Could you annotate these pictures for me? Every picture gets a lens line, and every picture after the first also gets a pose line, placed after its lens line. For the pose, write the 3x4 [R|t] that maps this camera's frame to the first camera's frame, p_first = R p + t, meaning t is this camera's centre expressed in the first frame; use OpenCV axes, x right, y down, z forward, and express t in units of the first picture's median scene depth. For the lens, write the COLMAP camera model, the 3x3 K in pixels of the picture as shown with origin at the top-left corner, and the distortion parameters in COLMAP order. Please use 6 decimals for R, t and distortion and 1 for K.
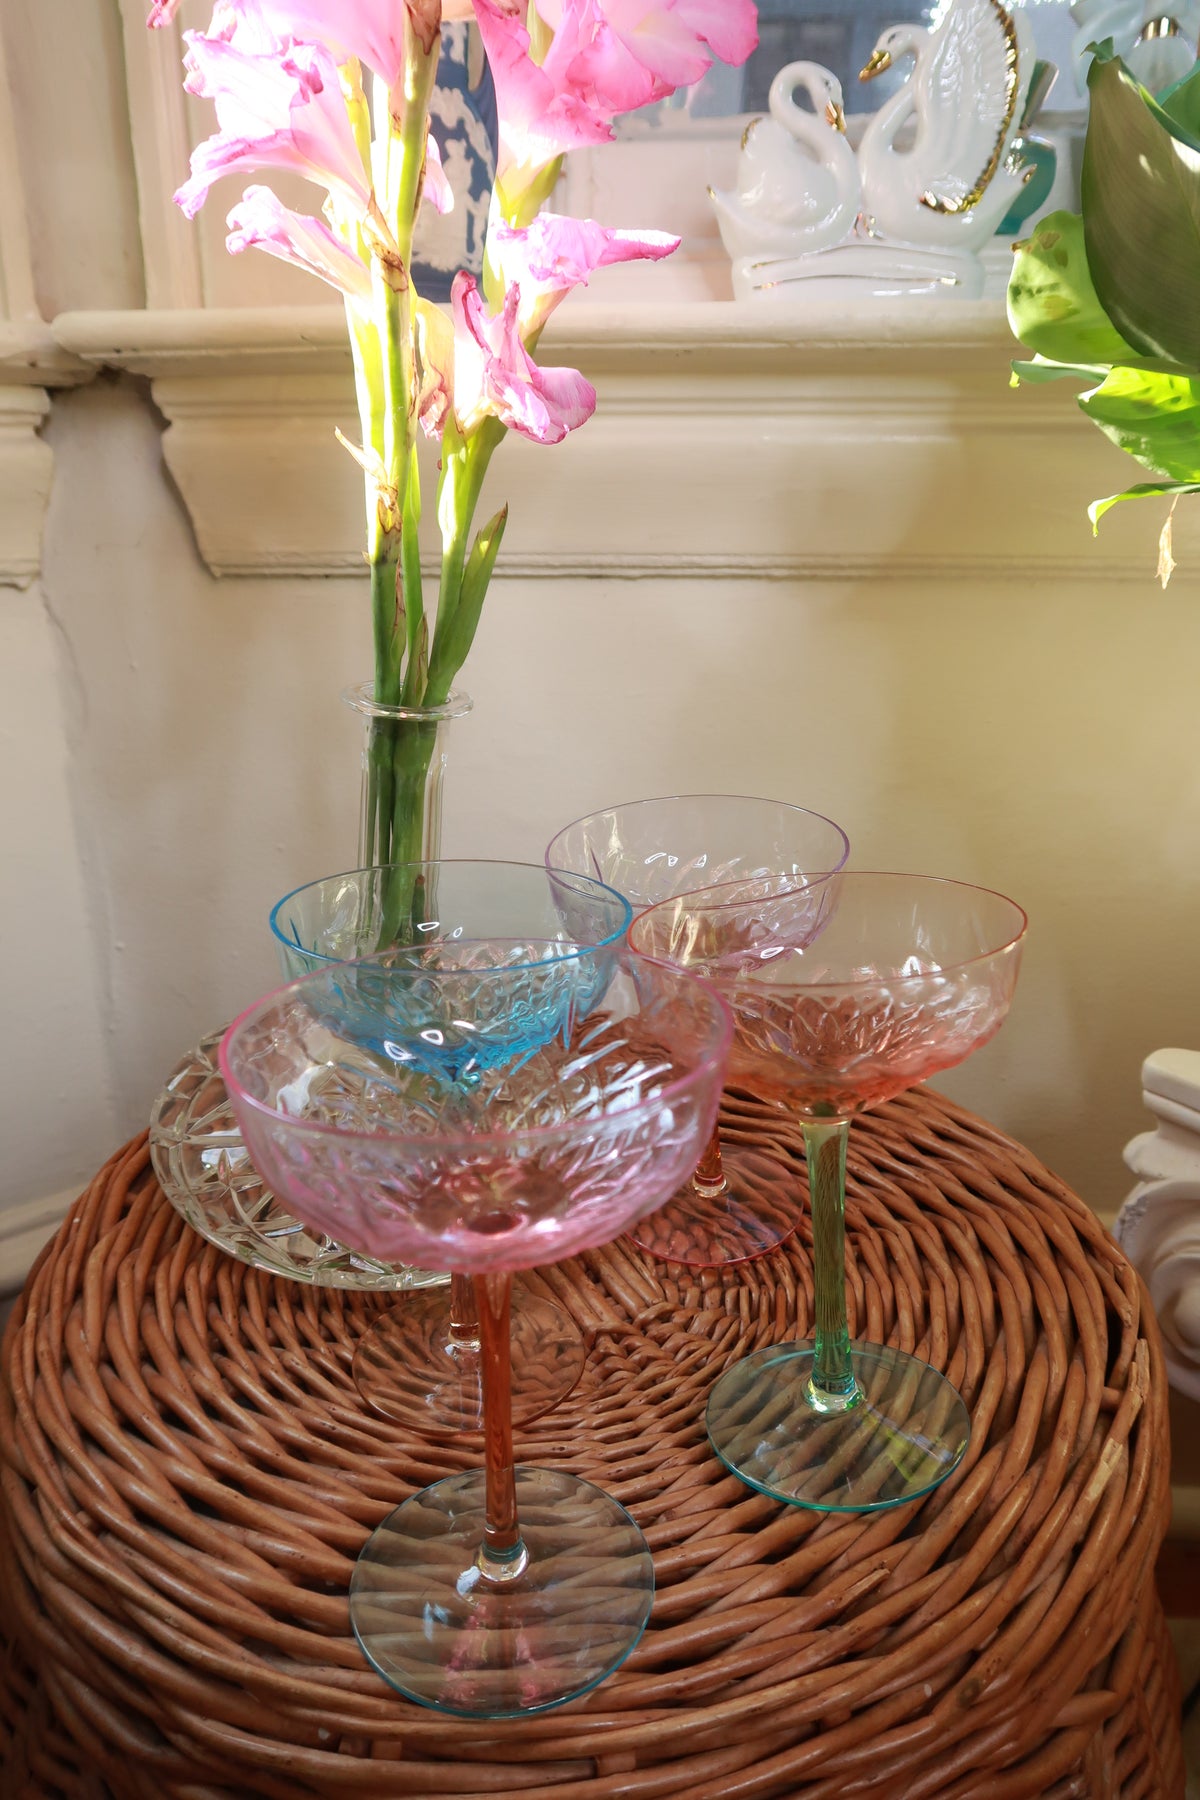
lens RADIAL K [[1223.9, 0, 595.6], [0, 1223.9, 899.4], [0, 0, 1]] dist [-0.023447, 0.008571]
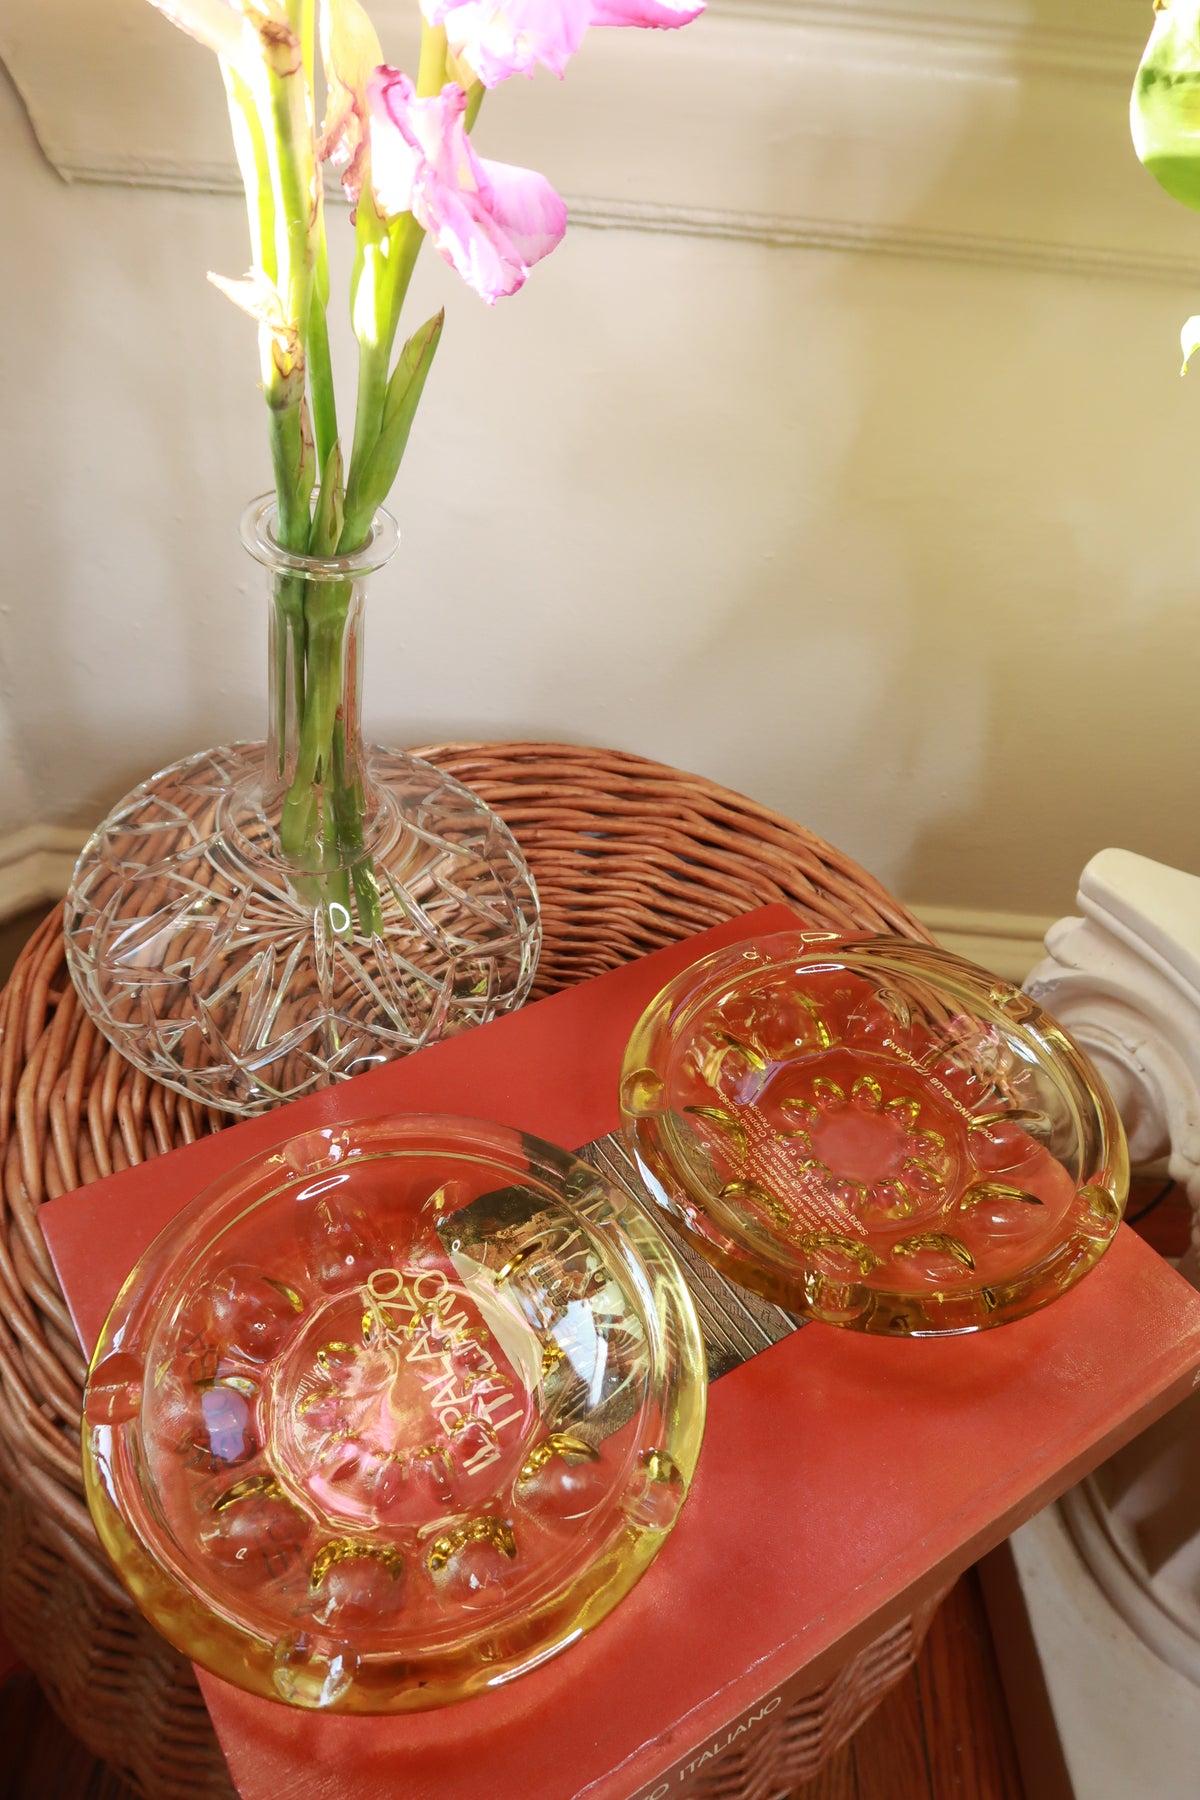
lens RADIAL K [[1223.9, 0, 591.5], [0, 1223.9, 888.2], [0, 0, 1]] dist [-0.023447, 0.008571]
pose [[0.997306, 0.038631, 0.062351, -0.013117], [-0.061782, 0.900615, 0.430205, -0.321360], [-0.039535, -0.432899, 0.900575, 0.148809]]
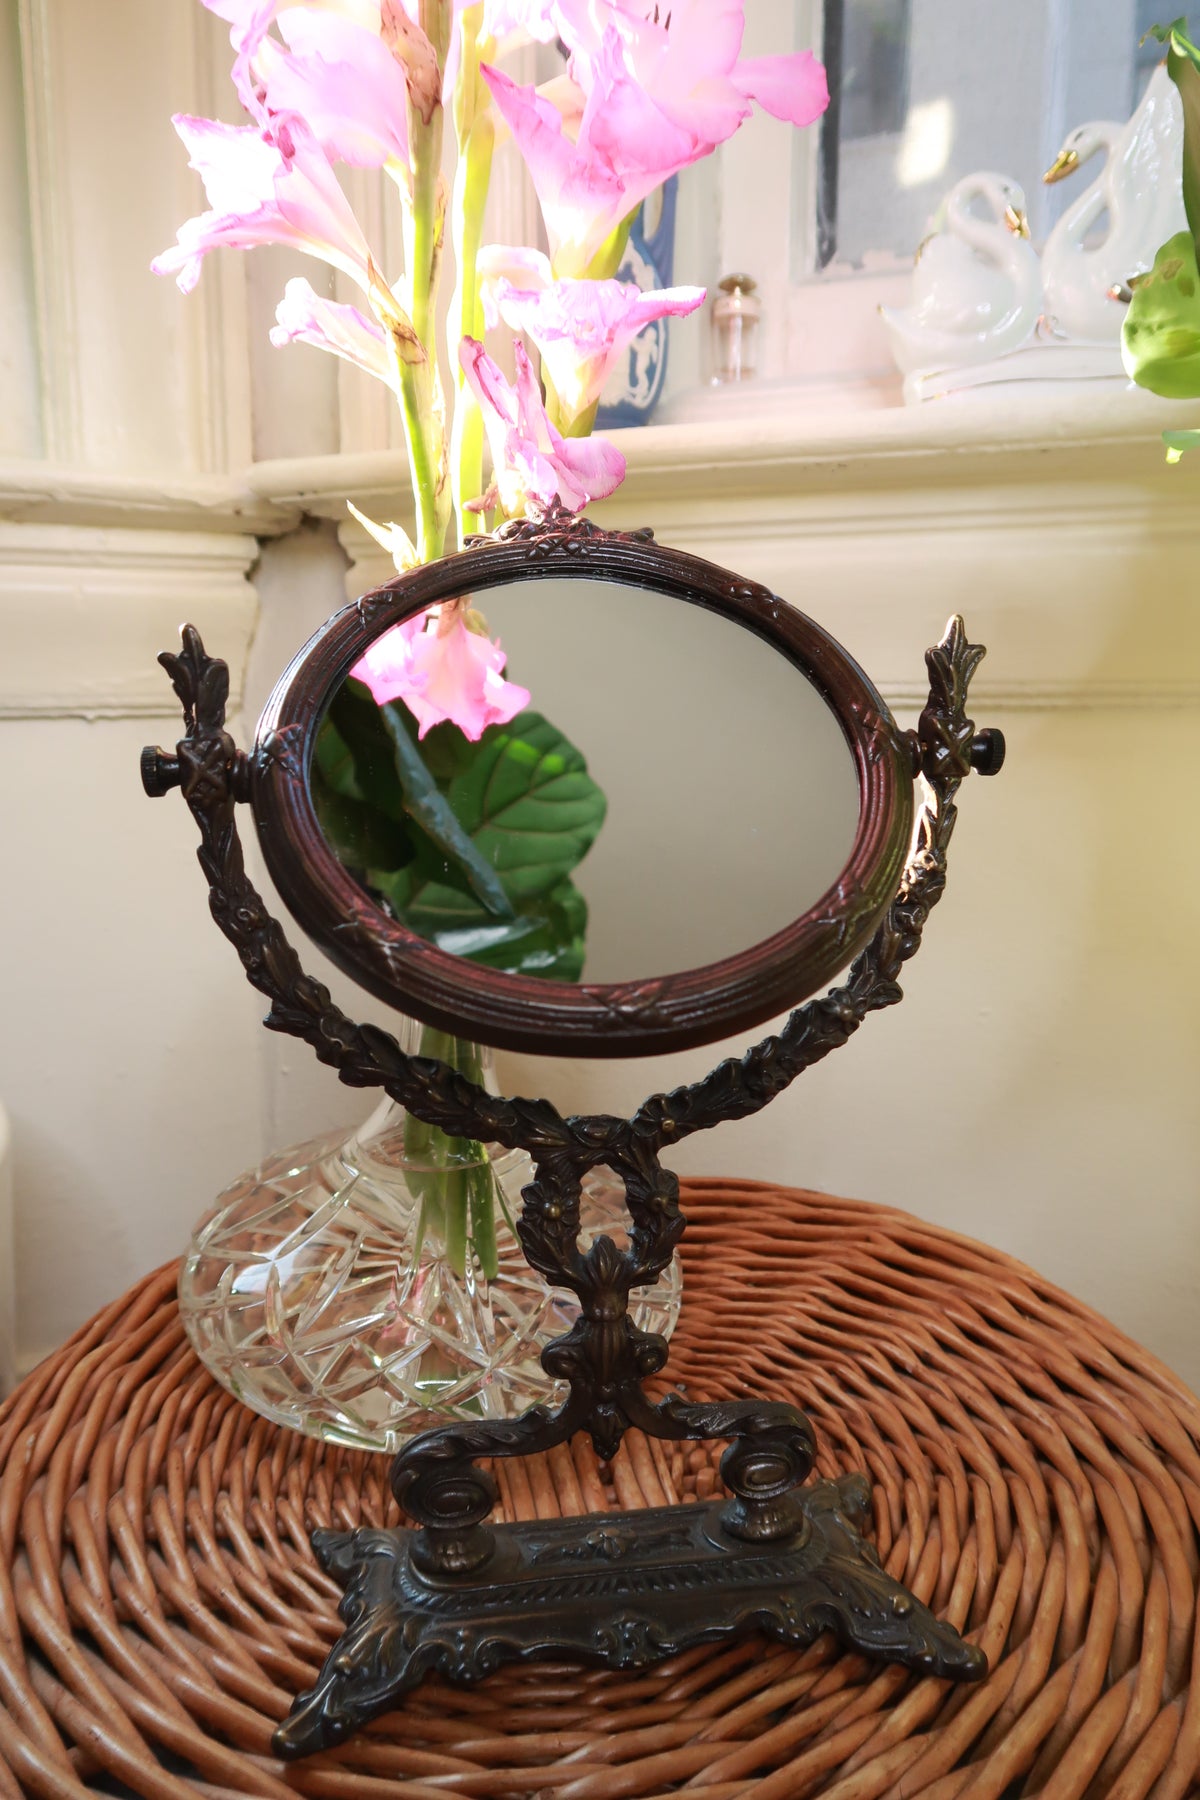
lens RADIAL K [[1223.9, 0, 602.7], [0, 1223.9, 903.3], [0, 0, 1]] dist [-0.023447, 0.008571]
pose [[0.961301, 0.043277, -0.272079, 0.221072], [-0.085455, 0.985714, -0.145139, 0.045512], [0.261911, 0.162773, 0.951266, 0.148577]]
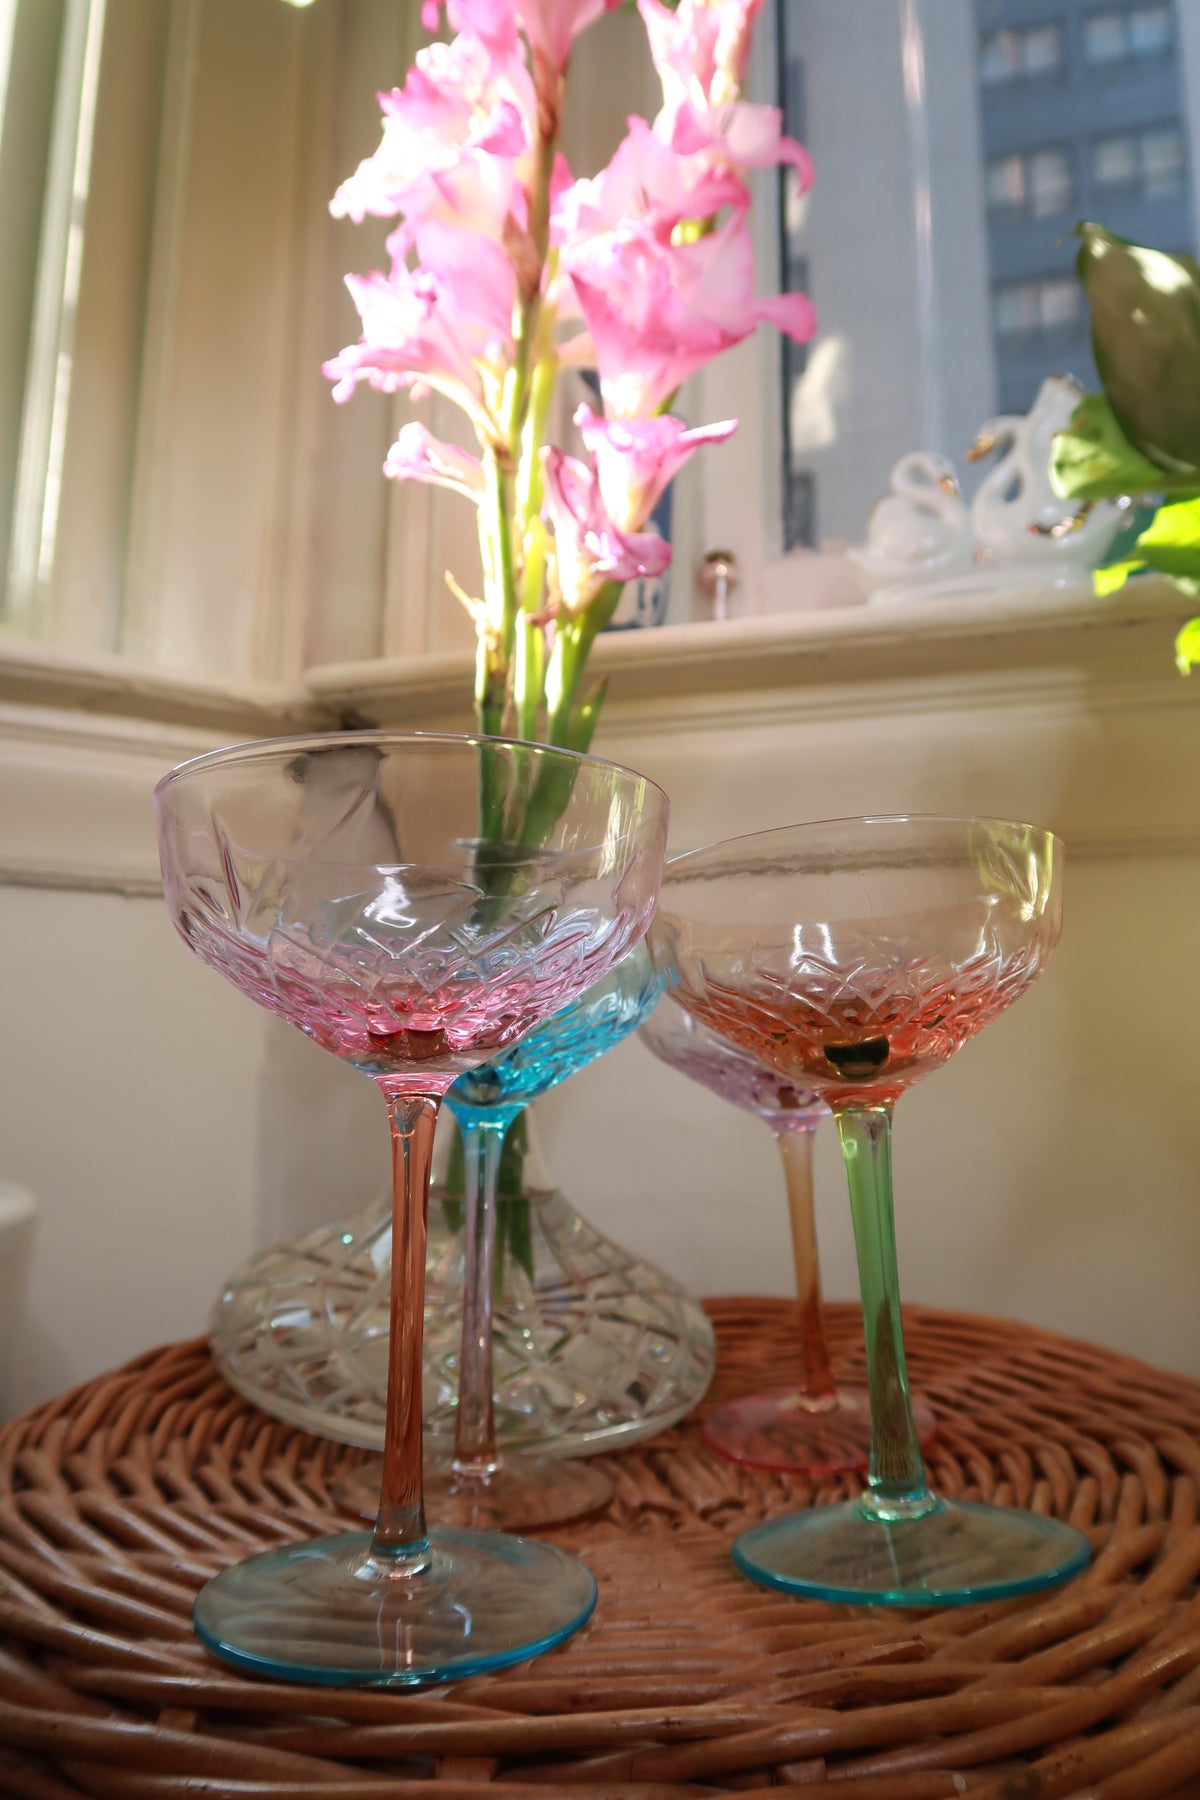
lens RADIAL K [[1223.9, 0, 604.7], [0, 1223.9, 911.0], [0, 0, 1]] dist [-0.023447, 0.008571]
pose [[0.973898, -0.027451, -0.225321, 0.167078], [-0.079108, 0.889377, -0.450278, 0.366479], [0.212756, 0.456350, 0.863991, 0.125528]]
